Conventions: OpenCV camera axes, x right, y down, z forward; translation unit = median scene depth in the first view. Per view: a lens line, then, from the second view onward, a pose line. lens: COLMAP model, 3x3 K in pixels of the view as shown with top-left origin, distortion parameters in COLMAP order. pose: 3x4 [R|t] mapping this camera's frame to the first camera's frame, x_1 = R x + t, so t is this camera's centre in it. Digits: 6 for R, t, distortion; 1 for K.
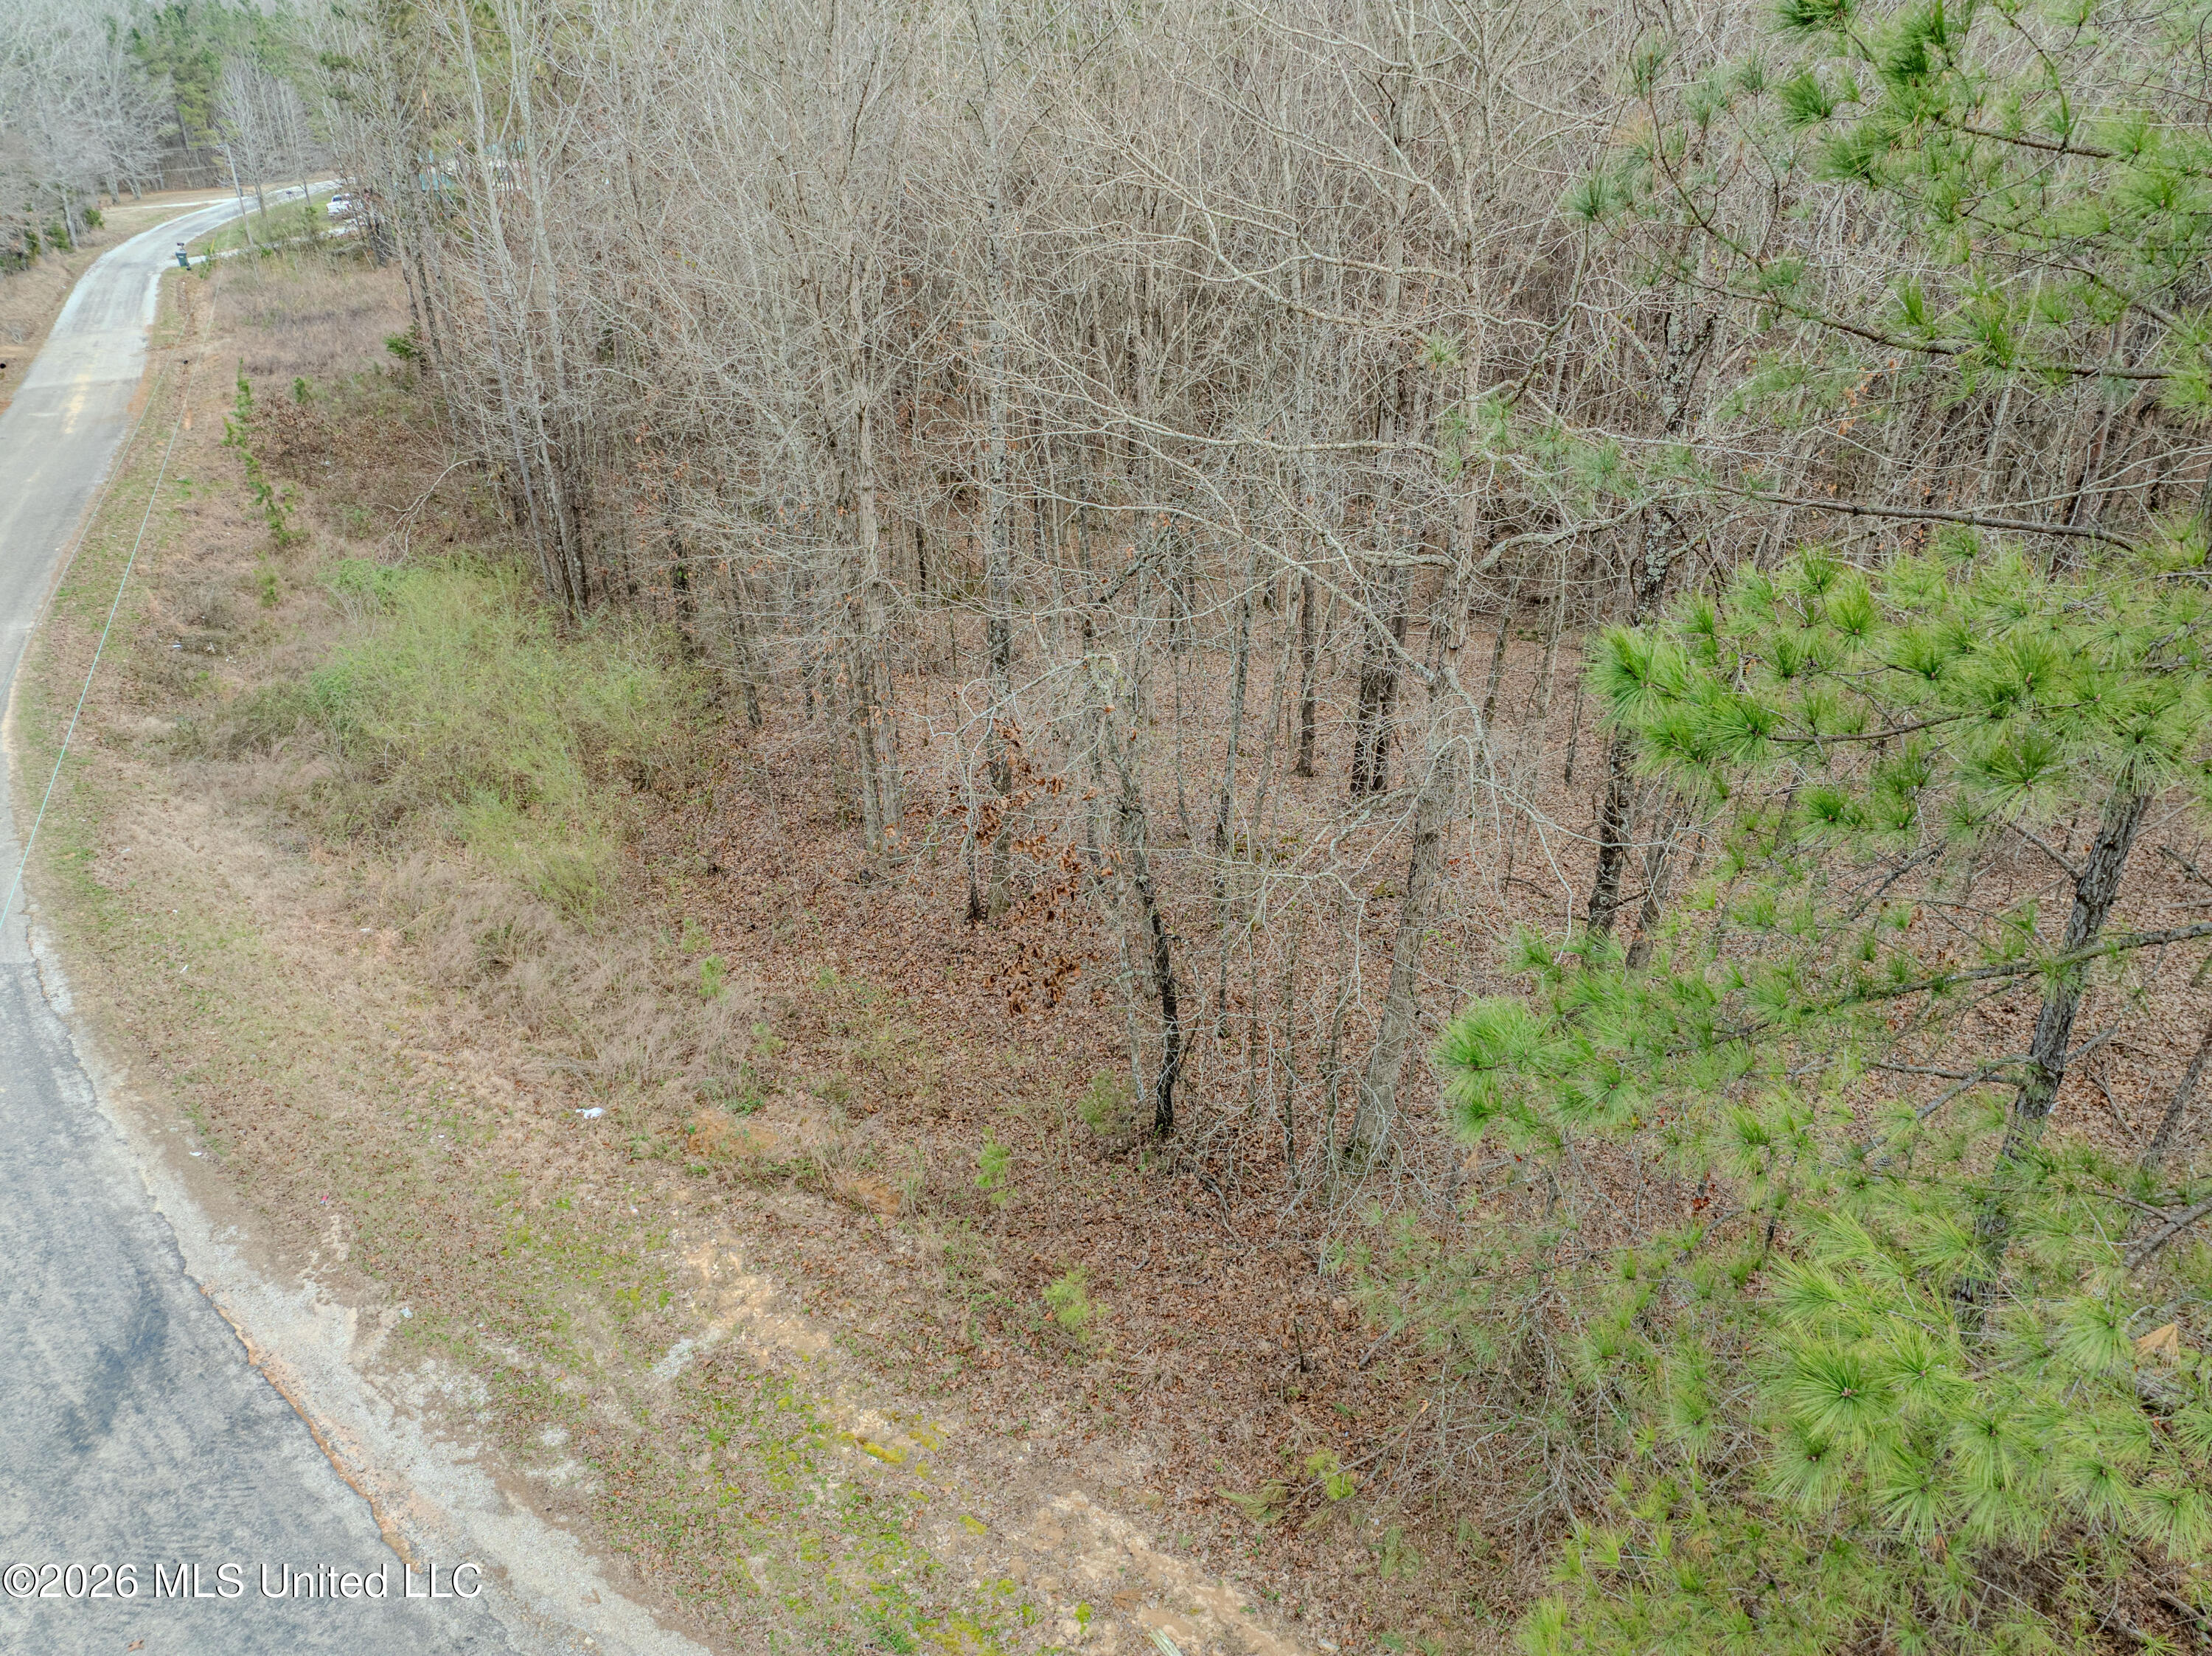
lens RADIAL K [[1565.1, 0, 1111.2], [0, 1565.1, 832.9], [0, 0, 1]] dist [-0.060189, 0.033868]
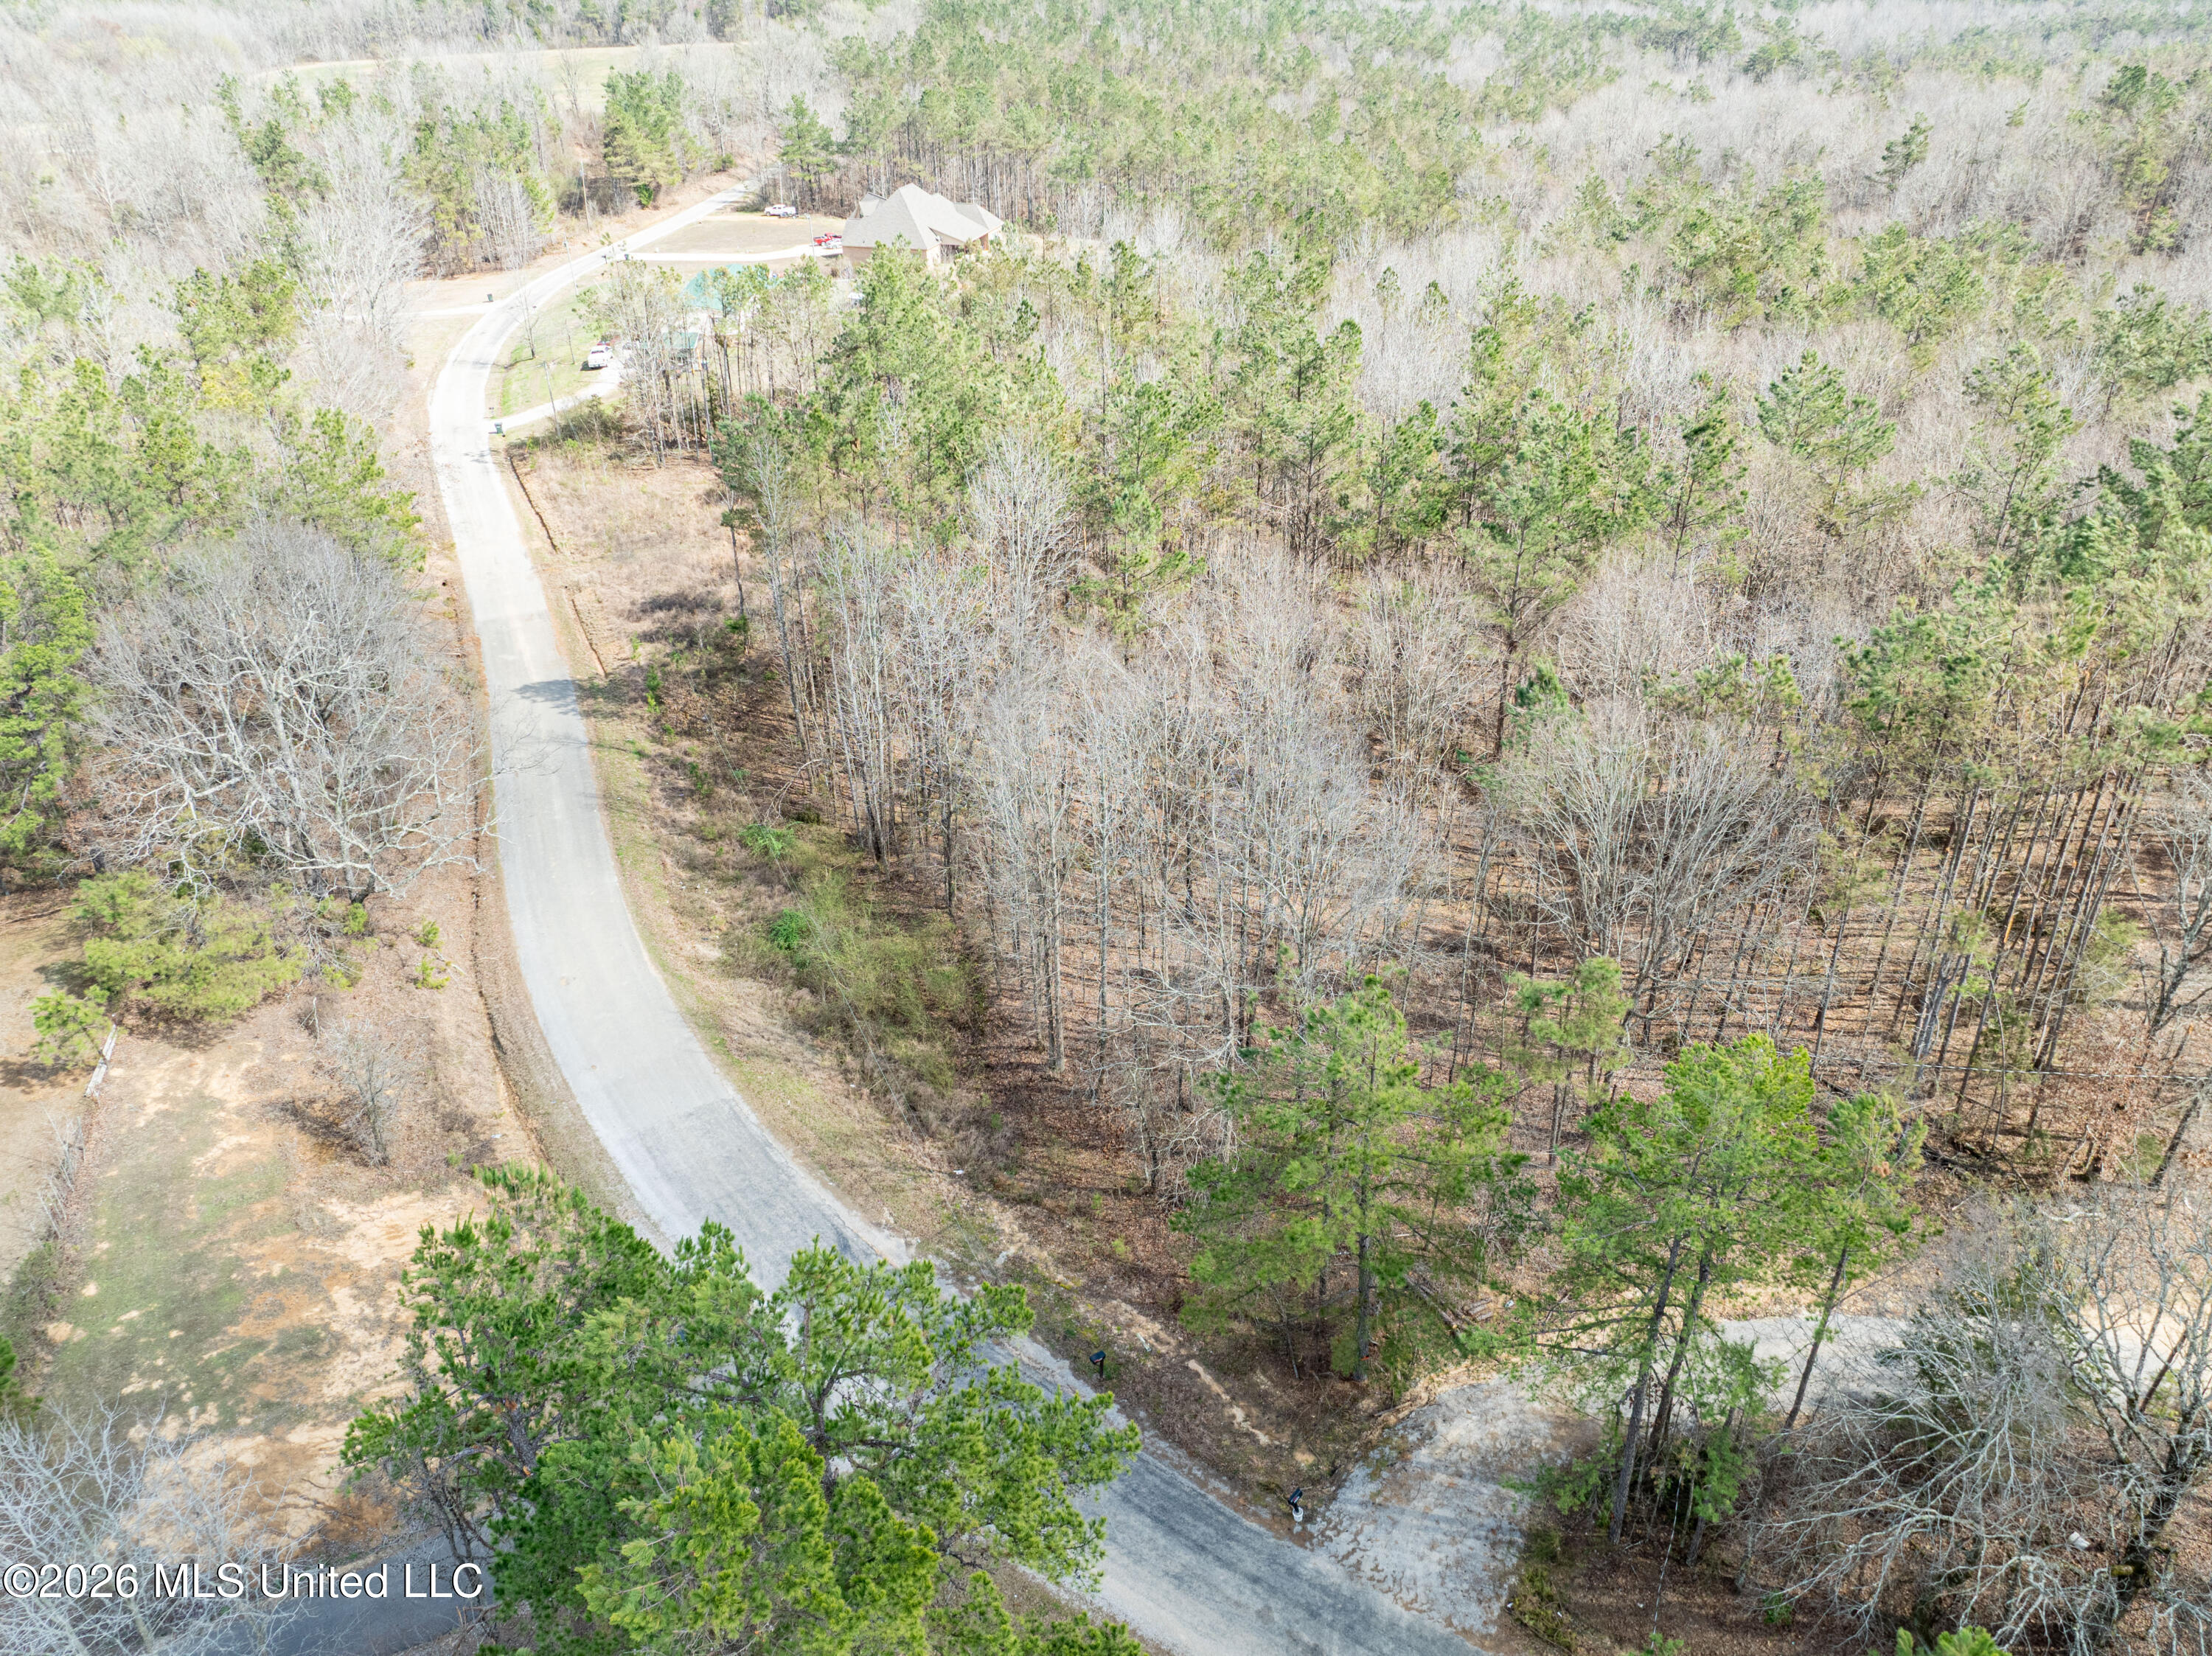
lens RADIAL K [[1565.1, 0, 1106.3], [0, 1565.1, 828.6], [0, 0, 1]] dist [-0.060189, 0.033868]
pose [[0.997968, 0.034648, -0.053478, 0.091478], [-0.031108, 0.997357, 0.065665, -0.784512], [0.055612, -0.063868, 0.996408, -2.203727]]
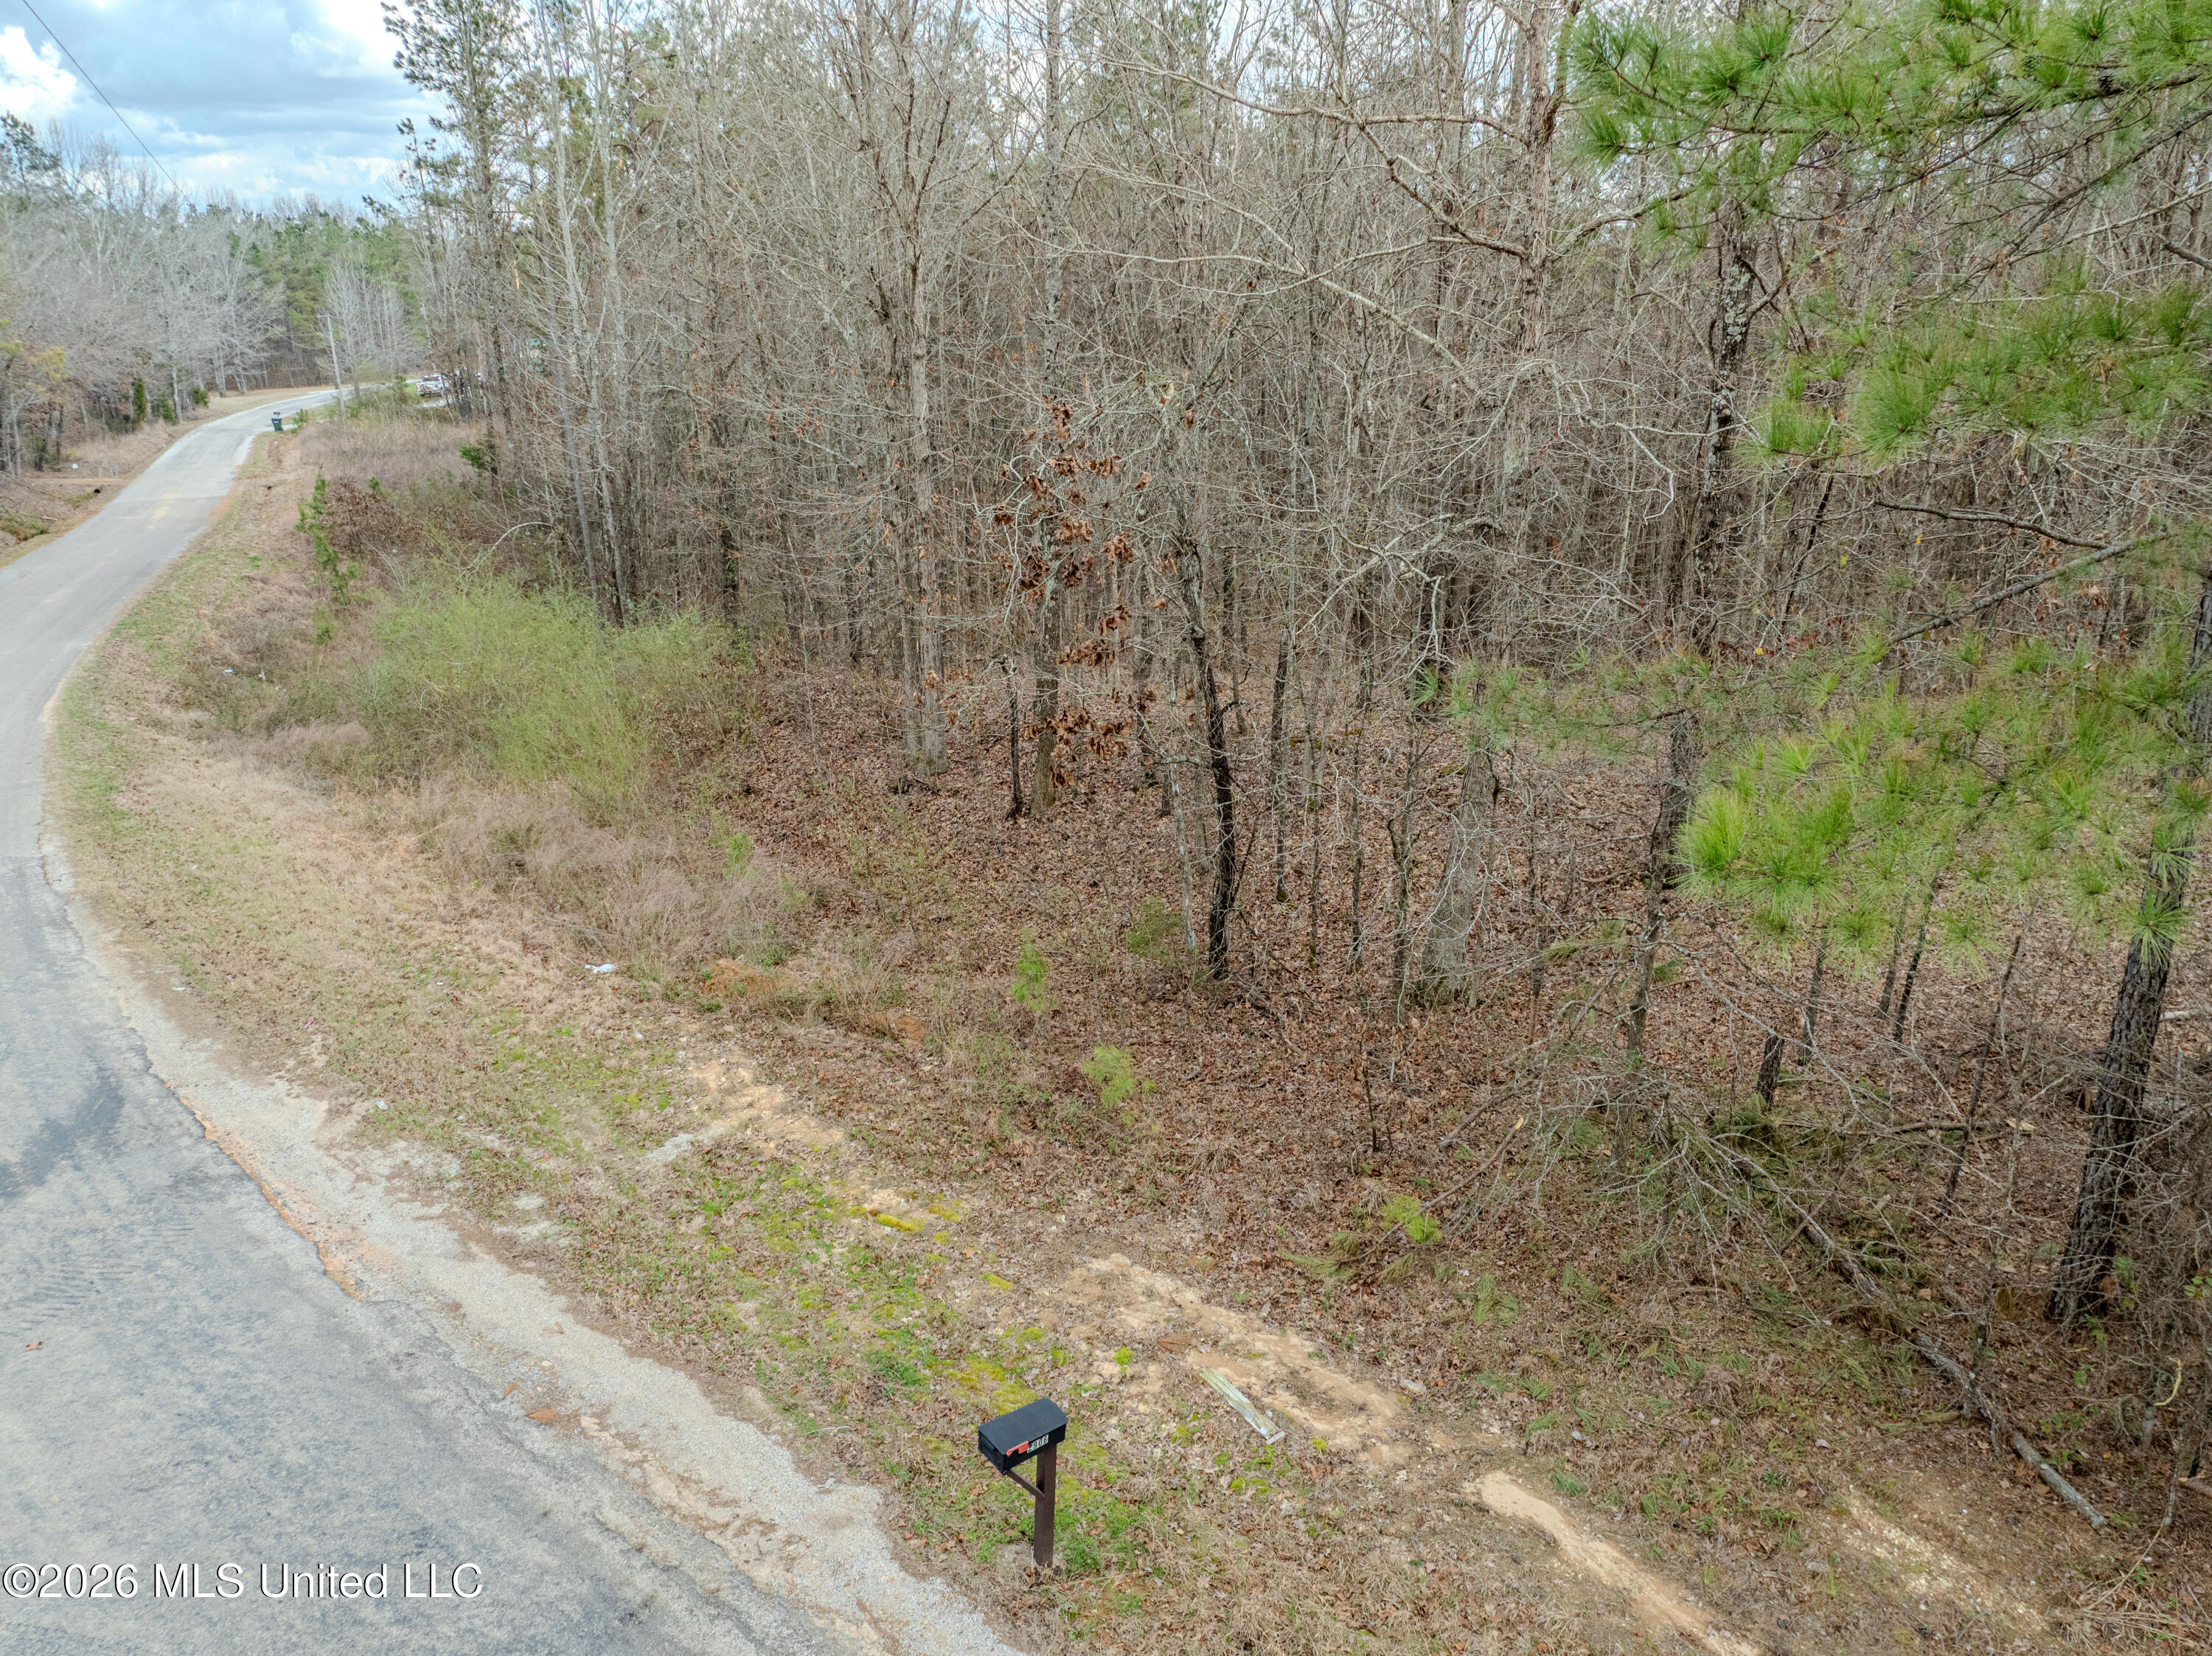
lens RADIAL K [[1565.1, 0, 1111.7], [0, 1565.1, 834.0], [0, 0, 1]] dist [-0.060189, 0.033868]
pose [[0.999469, 0.011844, -0.030370, -0.001427], [-0.015986, 0.990023, -0.139999, 0.267324], [0.028408, 0.140410, 0.989686, 0.086633]]
